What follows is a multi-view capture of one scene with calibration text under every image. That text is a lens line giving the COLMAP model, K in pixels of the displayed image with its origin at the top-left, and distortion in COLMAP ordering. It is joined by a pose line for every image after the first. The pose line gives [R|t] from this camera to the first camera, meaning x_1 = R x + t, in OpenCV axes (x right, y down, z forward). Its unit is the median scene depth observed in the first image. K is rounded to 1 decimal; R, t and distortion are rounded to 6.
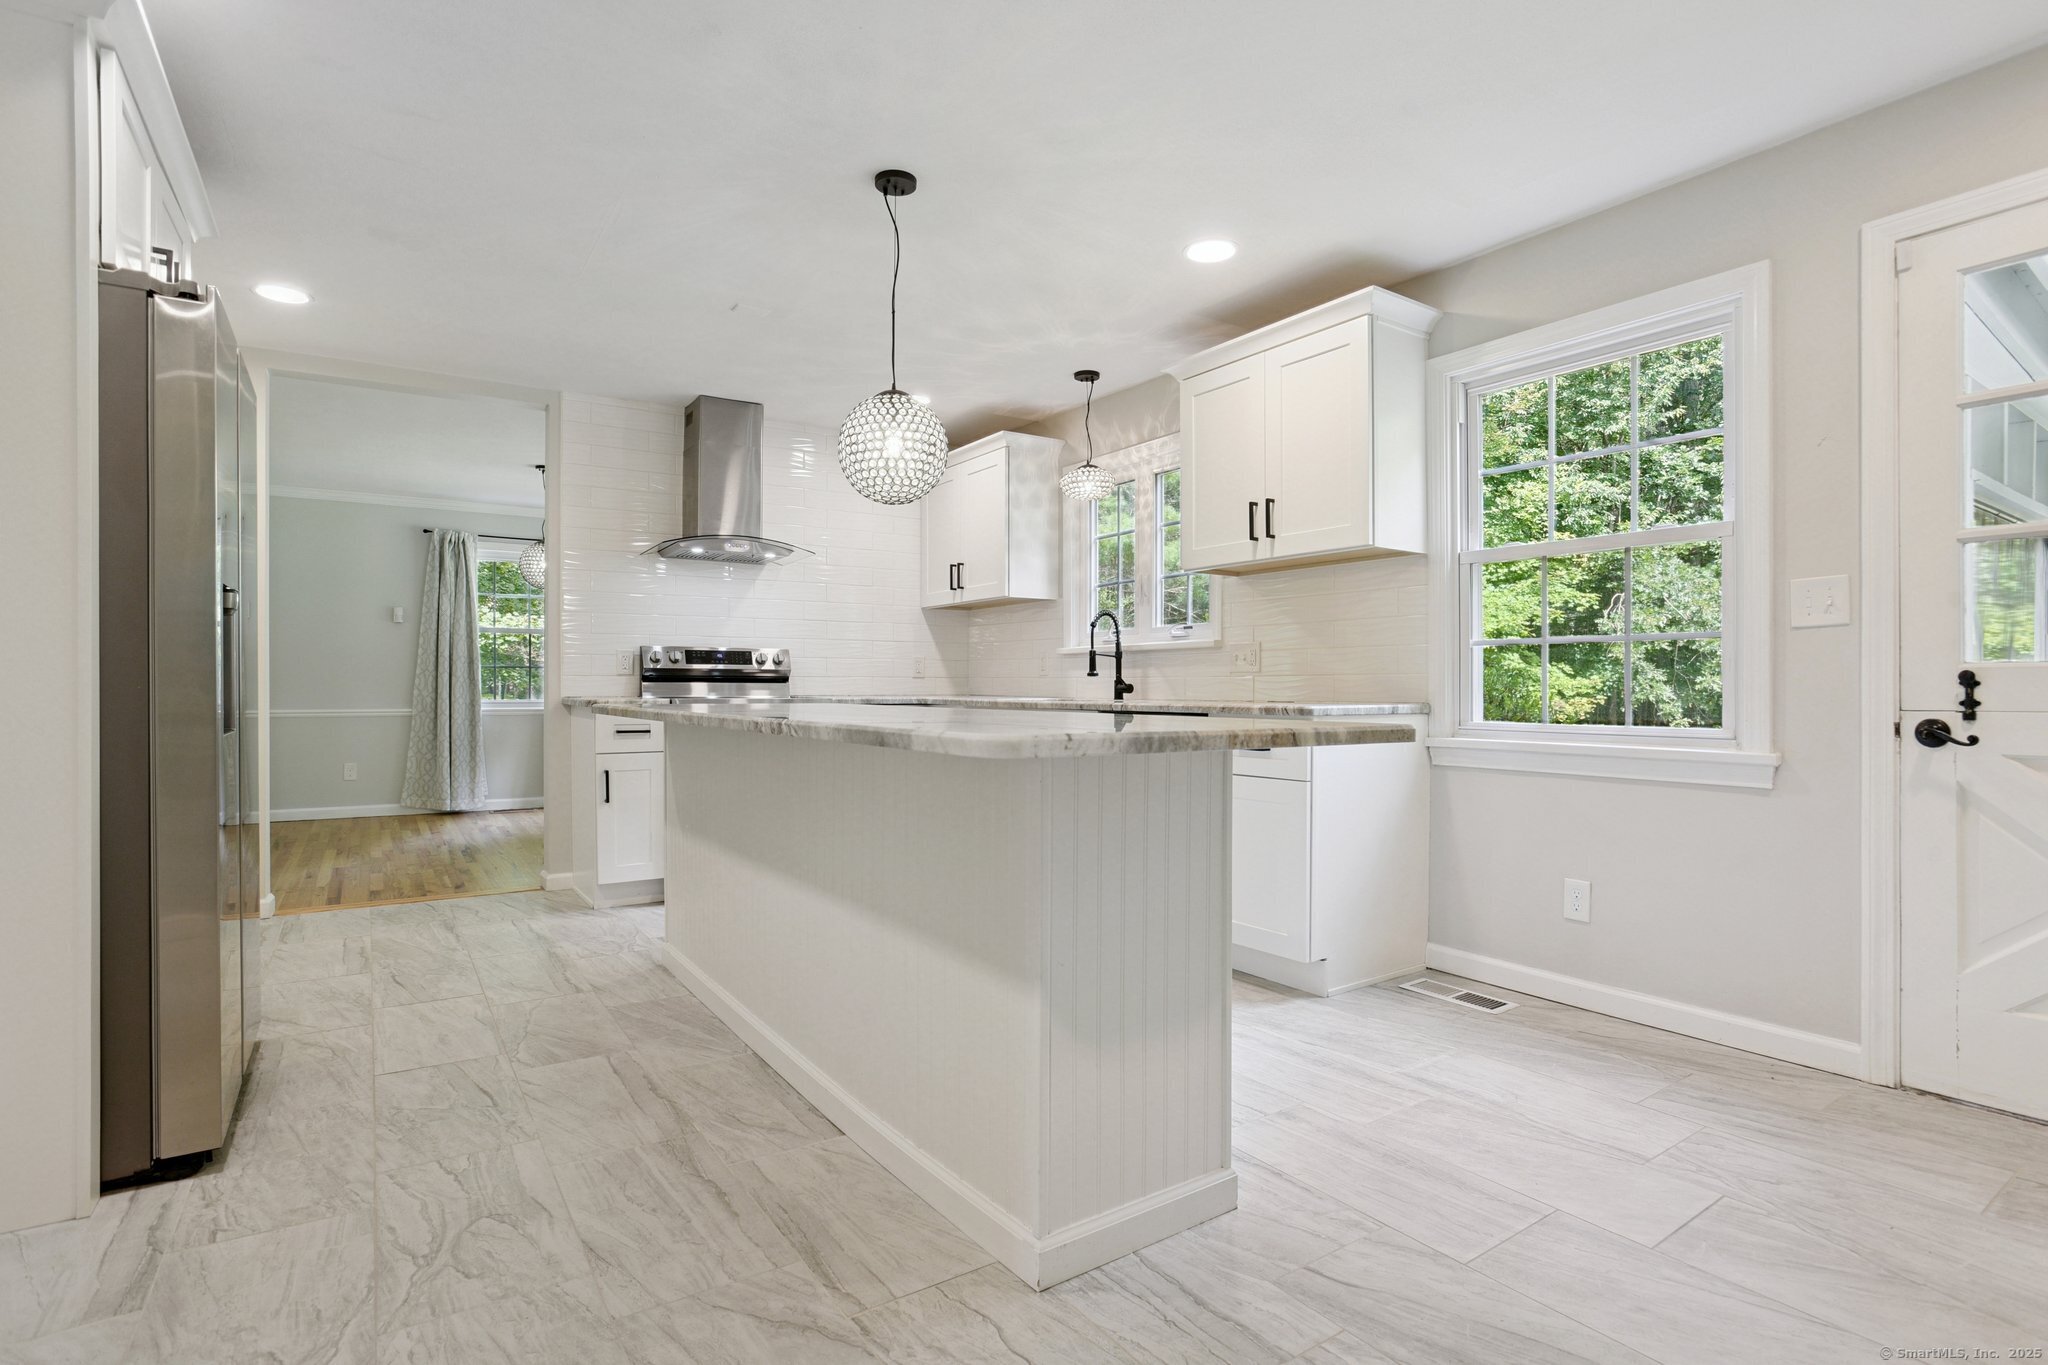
lens RADIAL K [[999.5, 0, 1032.4], [0, 999.5, 697.2], [0, 0, 1]] dist [-0.047989, 0.015233]
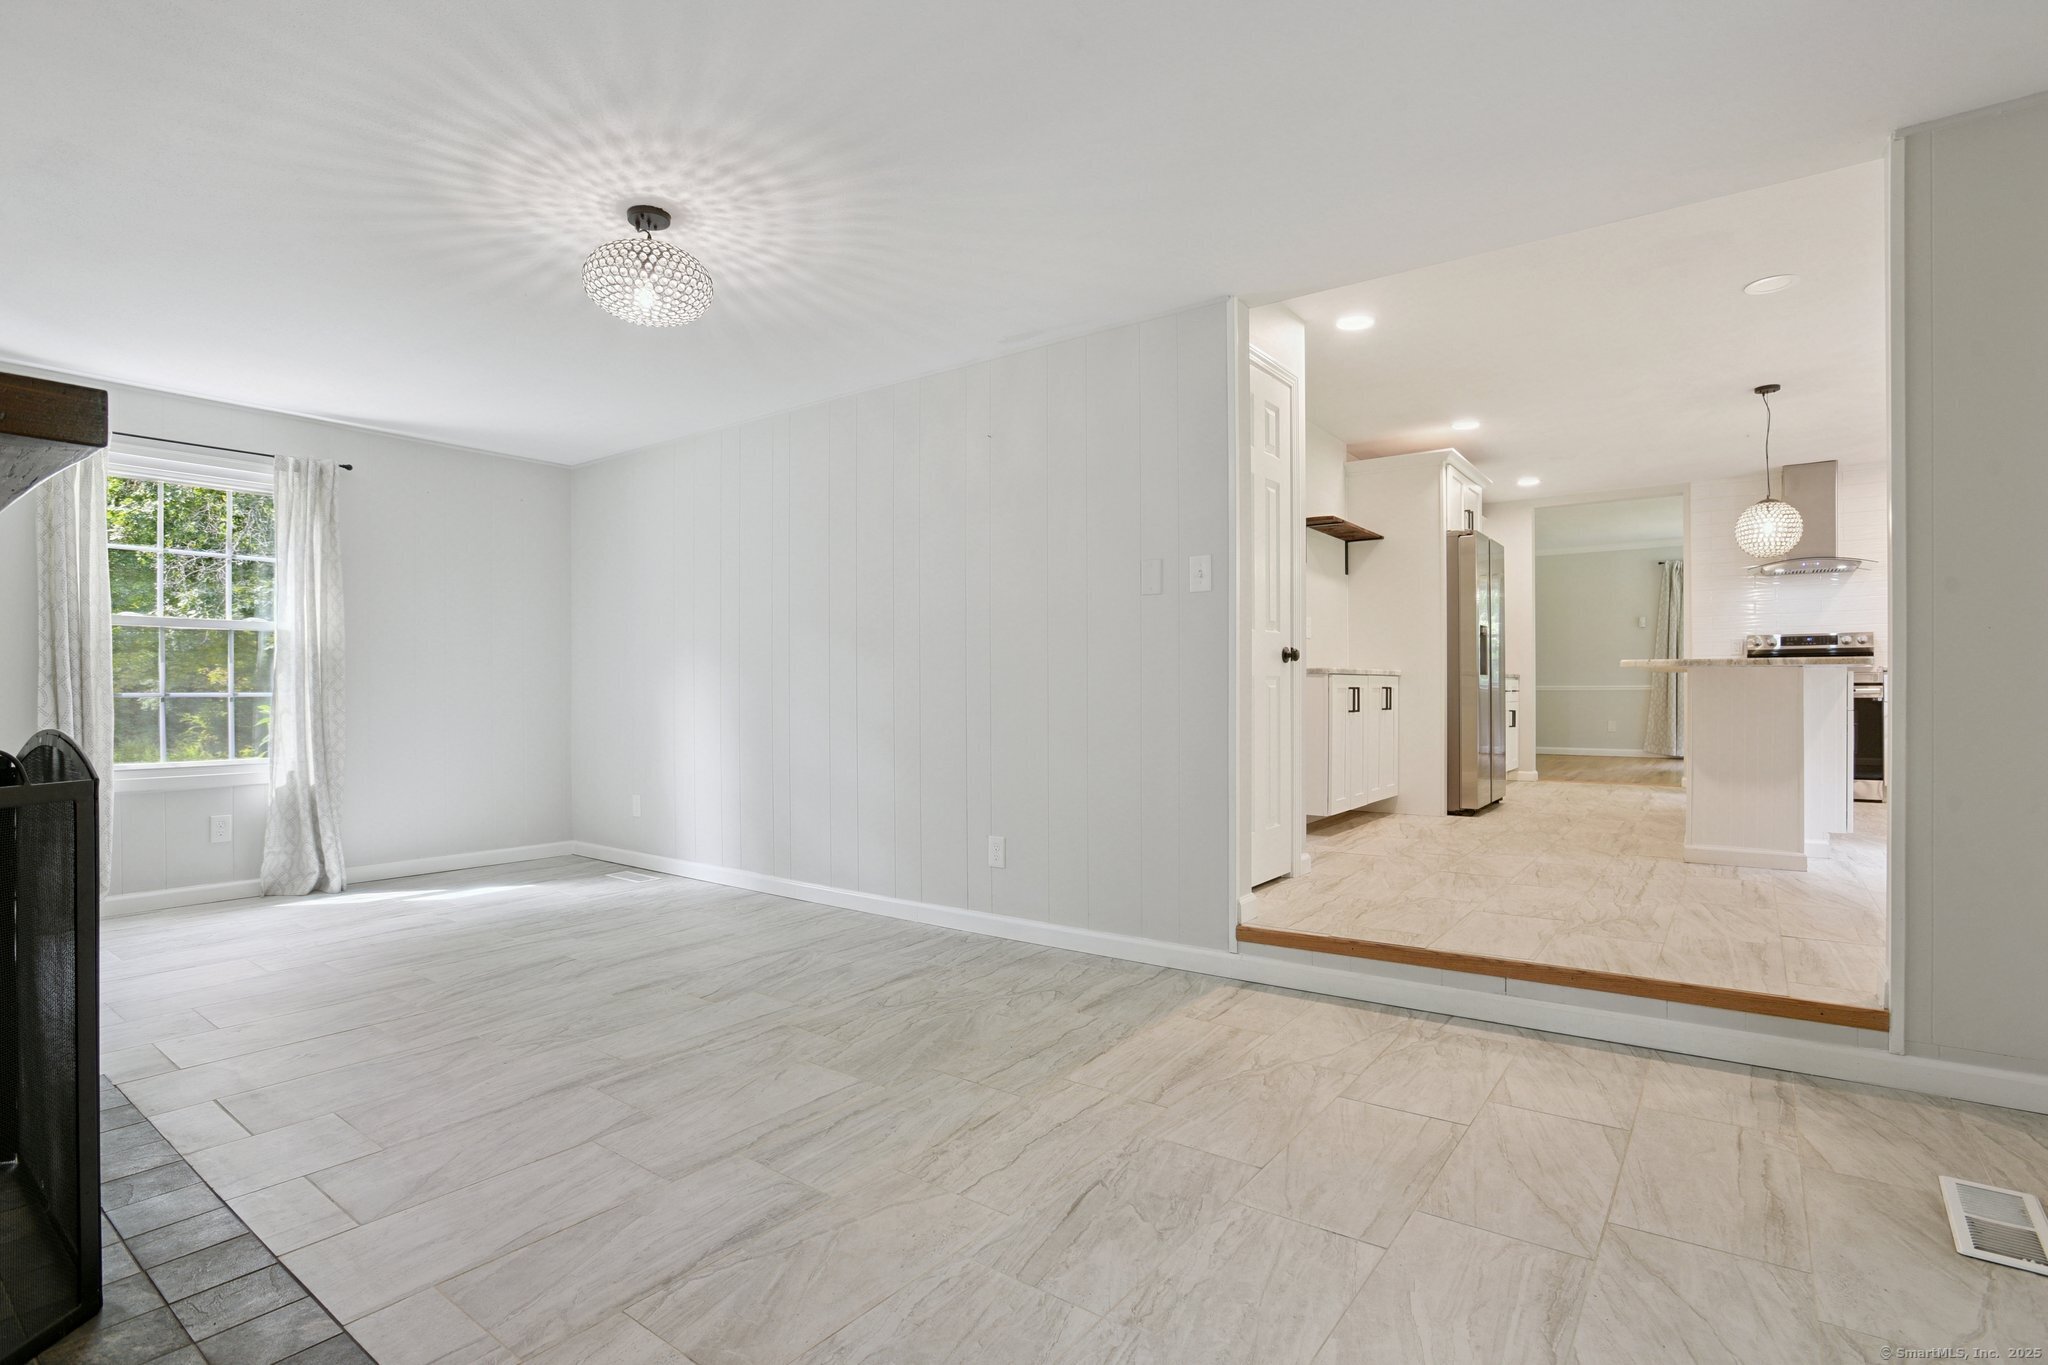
lens RADIAL K [[999.5, 0, 1032.4], [0, 999.5, 697.2], [0, 0, 1]] dist [-0.047989, 0.015233]
pose [[0.342157, 0.002744, -0.939639, 0.987420], [-0.002080, 0.999995, 0.002162, 0.064851], [0.939641, 0.001214, 0.342161, -0.850481]]
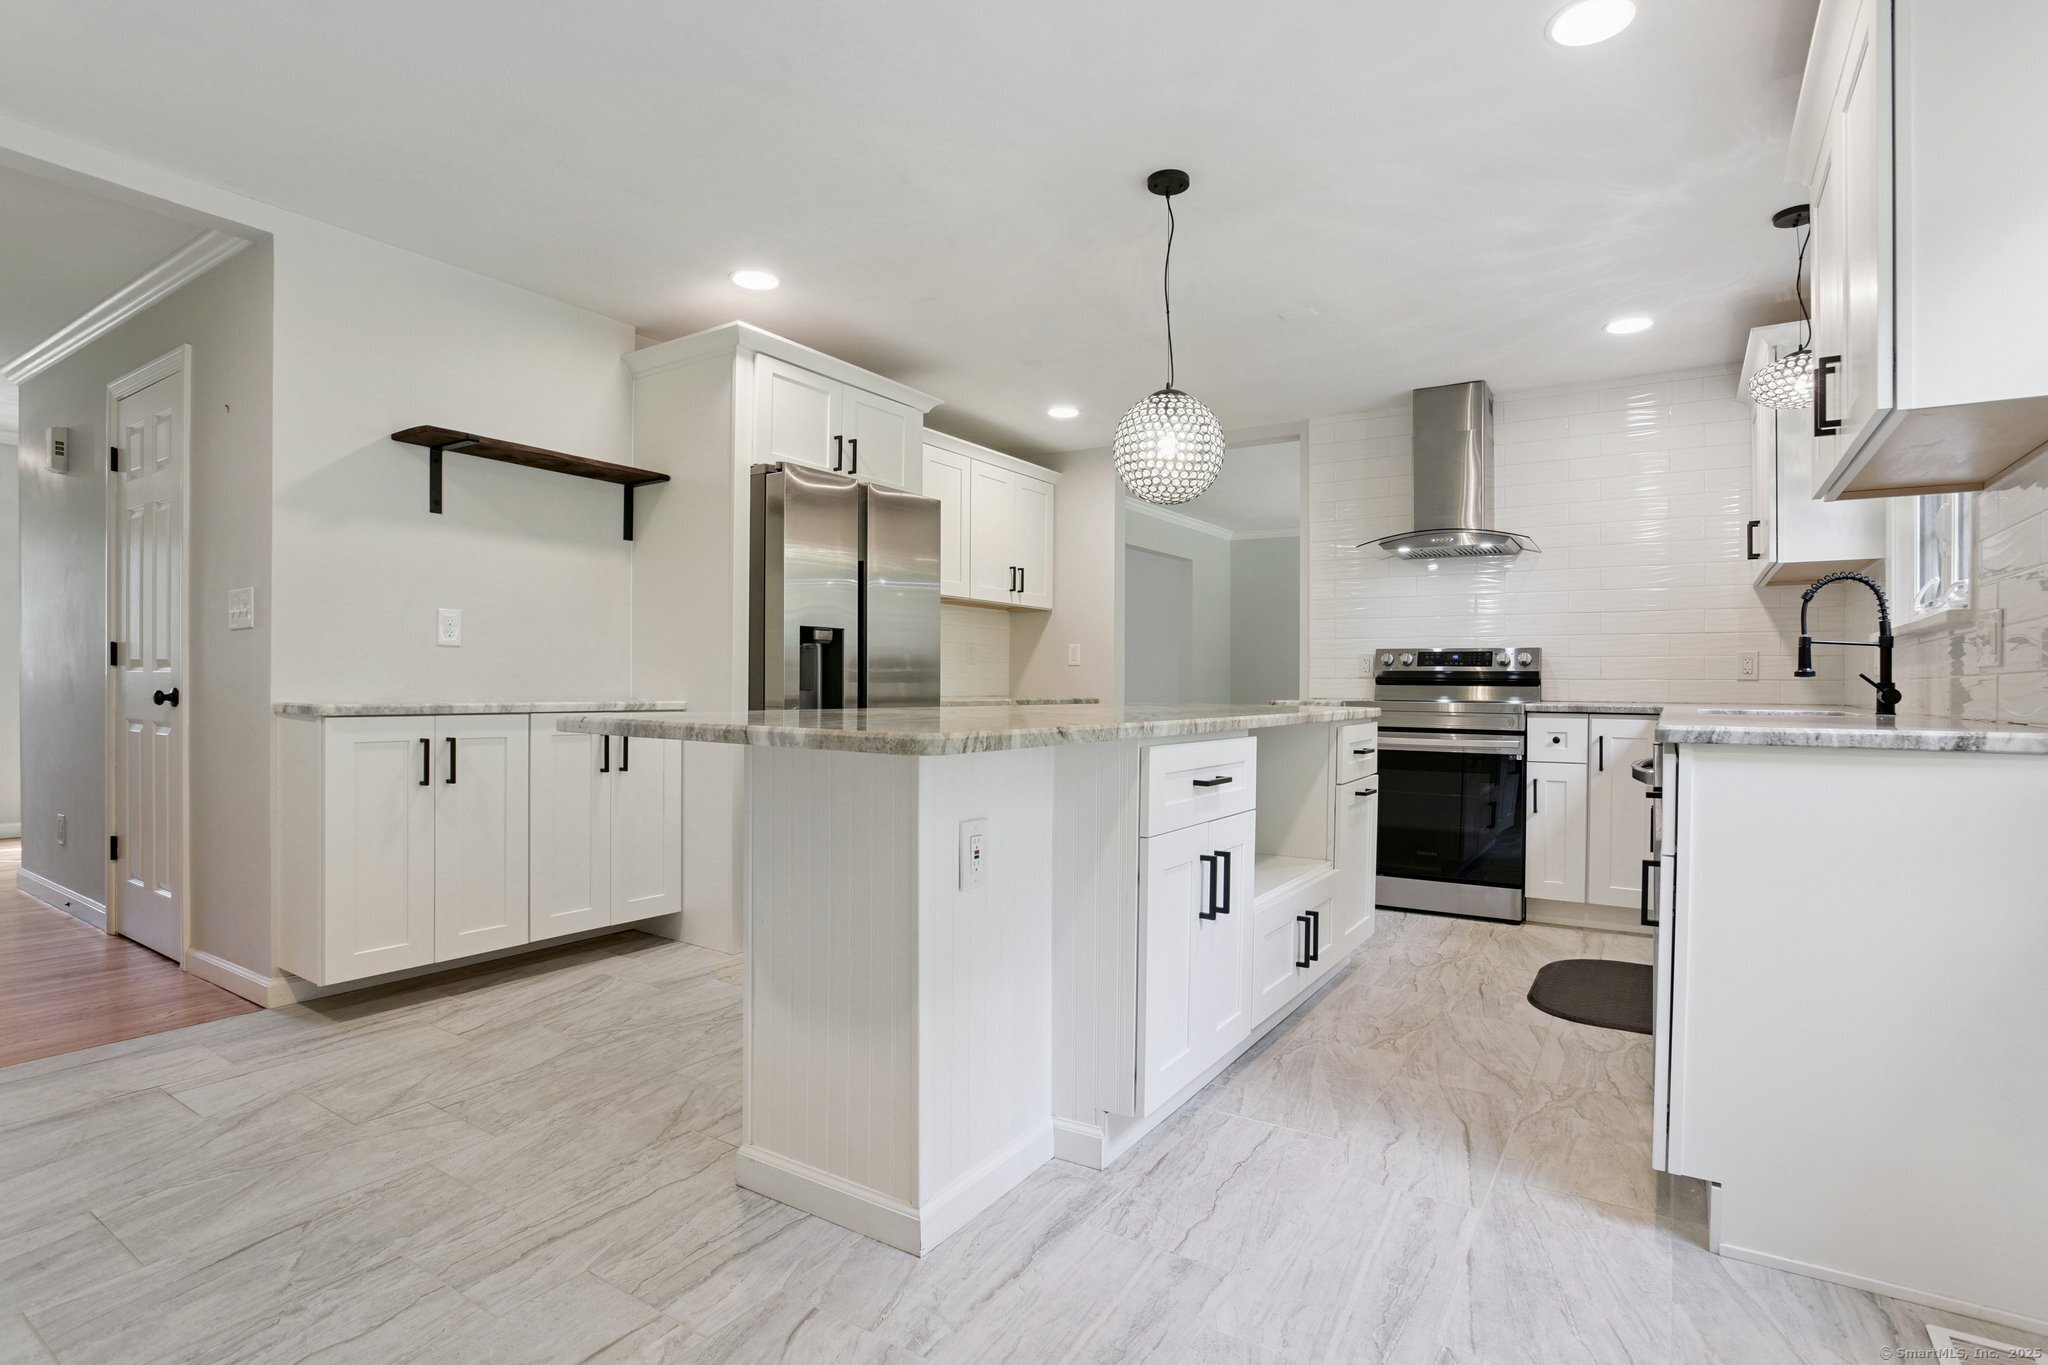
lens RADIAL K [[1016.2, 0, 1034.5], [0, 1016.2, 695.4], [0, 0, 1]] dist [-0.092575, 0.043399]
pose [[0.389156, 0.009325, -0.921124, 0.630382], [-0.017243, 0.999847, 0.002837, -0.002828], [0.921010, 0.014779, 0.389258, 0.427559]]
